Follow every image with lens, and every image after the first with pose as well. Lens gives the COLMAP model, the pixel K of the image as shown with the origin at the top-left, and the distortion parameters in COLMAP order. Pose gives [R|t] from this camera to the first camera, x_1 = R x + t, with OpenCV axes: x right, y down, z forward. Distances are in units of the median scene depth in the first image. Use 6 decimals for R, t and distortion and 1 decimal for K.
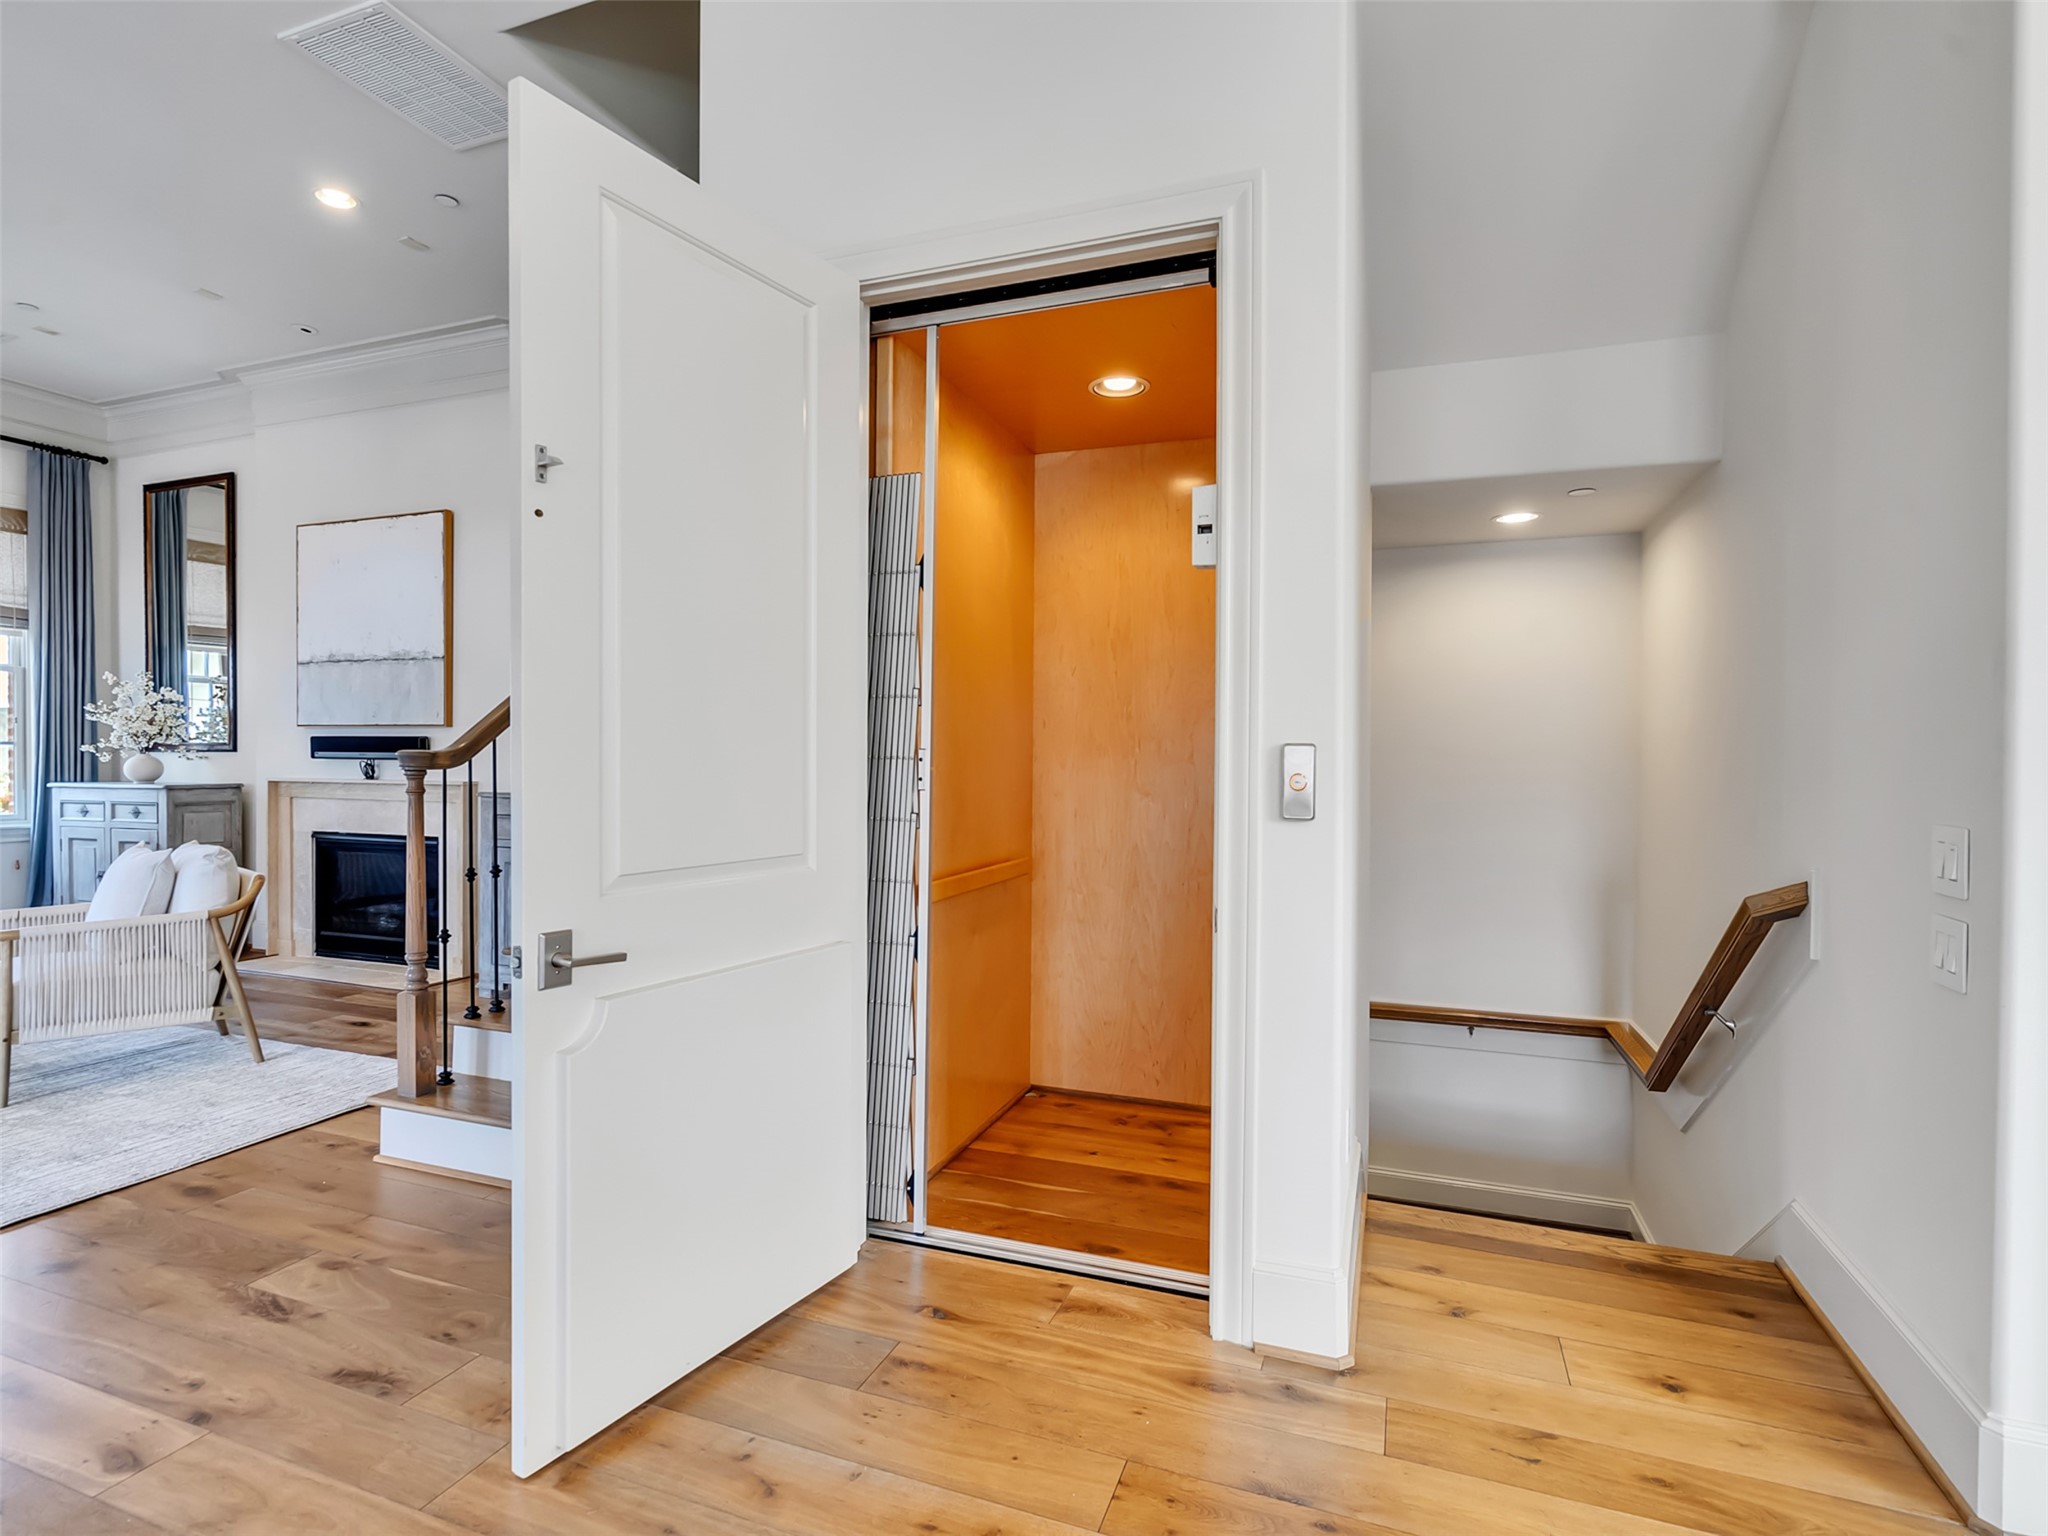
lens RADIAL K [[1048.3, 0, 1002.4], [0, 1048.3, 766.1], [0, 0, 1]] dist [-0.008410, 0.006292]
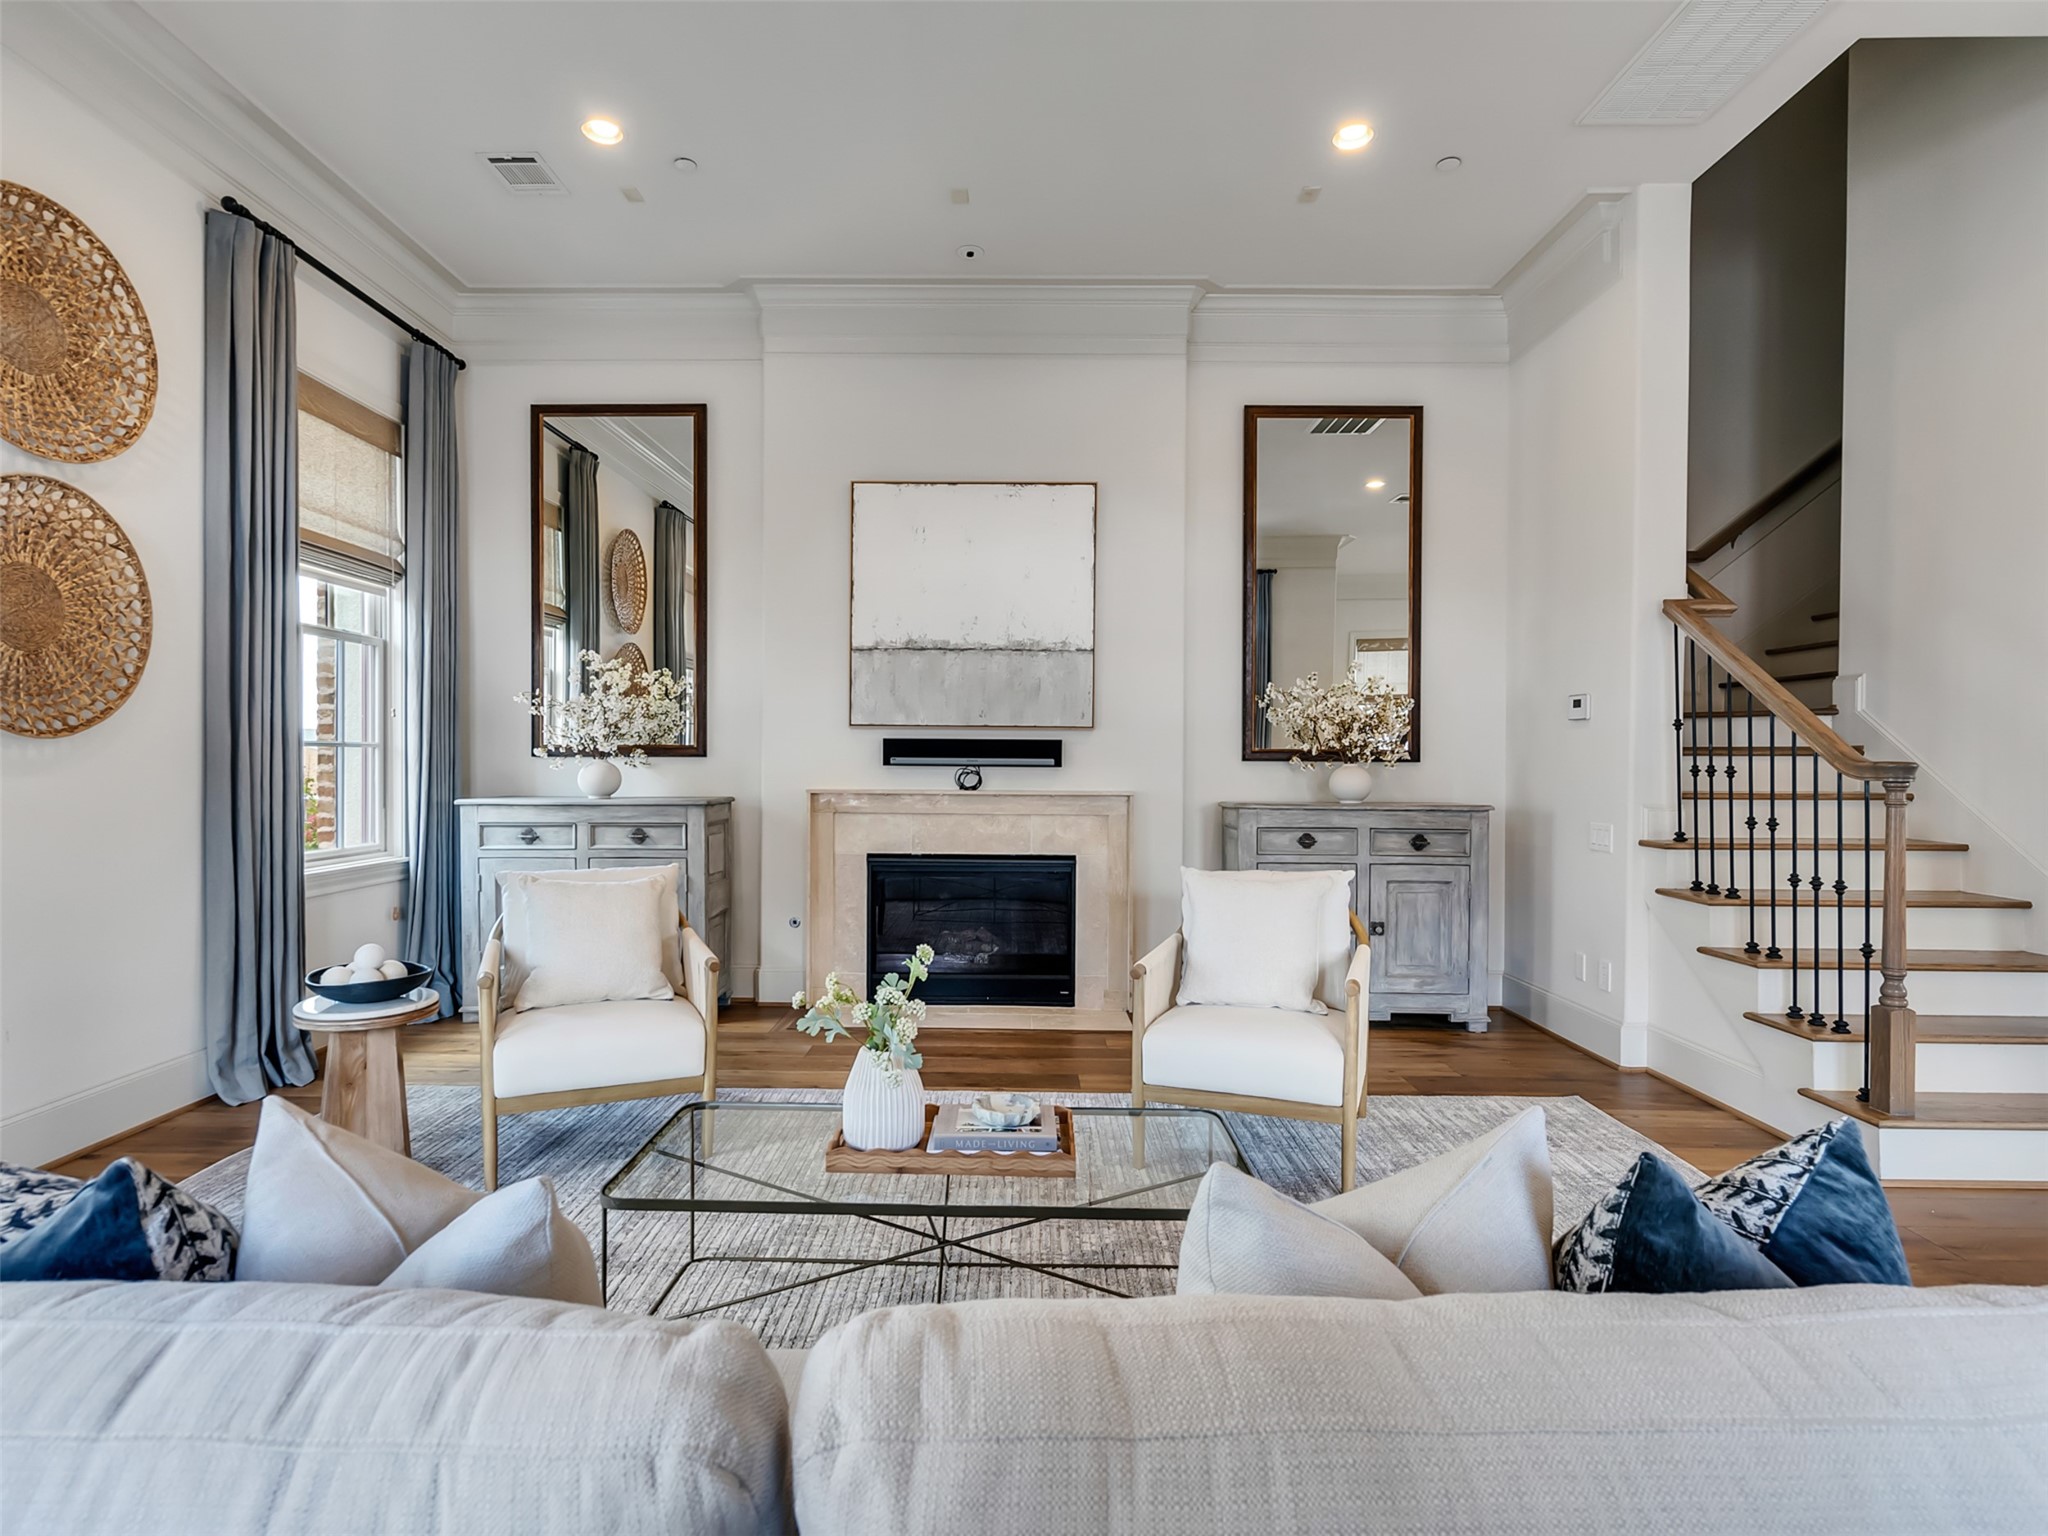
lens RADIAL K [[1048.3, 0, 1002.4], [0, 1048.3, 766.1], [0, 0, 1]] dist [-0.008410, 0.006292]
pose [[0.937983, -0.002697, 0.346671, -0.852042], [0.003136, 0.999995, -0.000705, -0.005816], [-0.346667, 0.001748, 0.937987, 0.189292]]
